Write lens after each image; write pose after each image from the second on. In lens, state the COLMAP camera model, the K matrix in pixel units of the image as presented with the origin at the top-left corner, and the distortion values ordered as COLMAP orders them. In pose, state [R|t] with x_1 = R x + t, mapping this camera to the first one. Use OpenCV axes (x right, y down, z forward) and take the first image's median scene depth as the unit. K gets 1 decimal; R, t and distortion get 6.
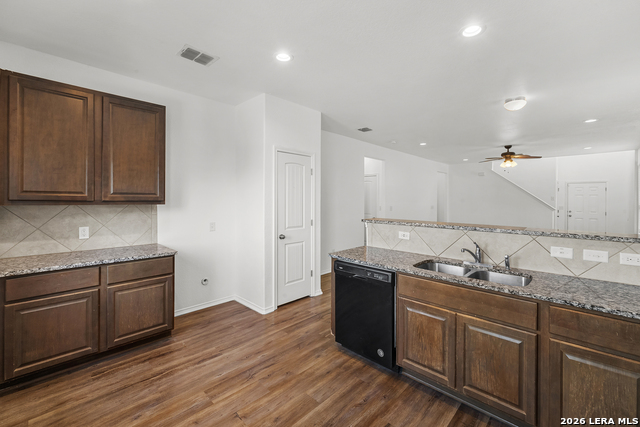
lens RADIAL K [[274.5, 0, 321.5], [0, 274.5, 198.5], [0, 0, 1]] dist [0.008979, -0.001728]
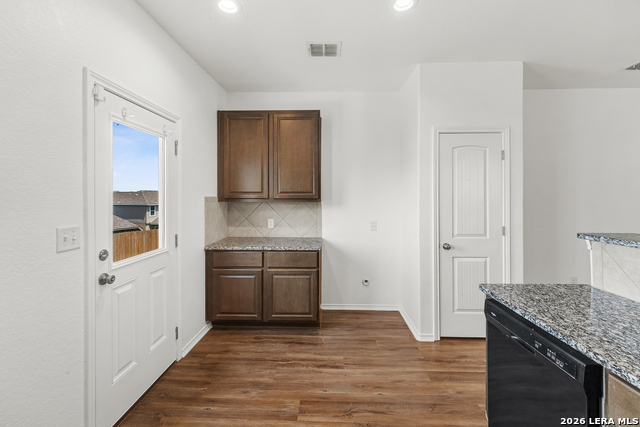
lens RADIAL K [[274.5, 0, 321.1], [0, 274.5, 196.6], [0, 0, 1]] dist [0.008979, -0.001728]
pose [[0.670585, -0.005761, -0.741810, 0.241152], [0.006341, 0.999978, -0.002035, 0.003321], [0.741805, -0.003339, 0.670607, 0.314805]]
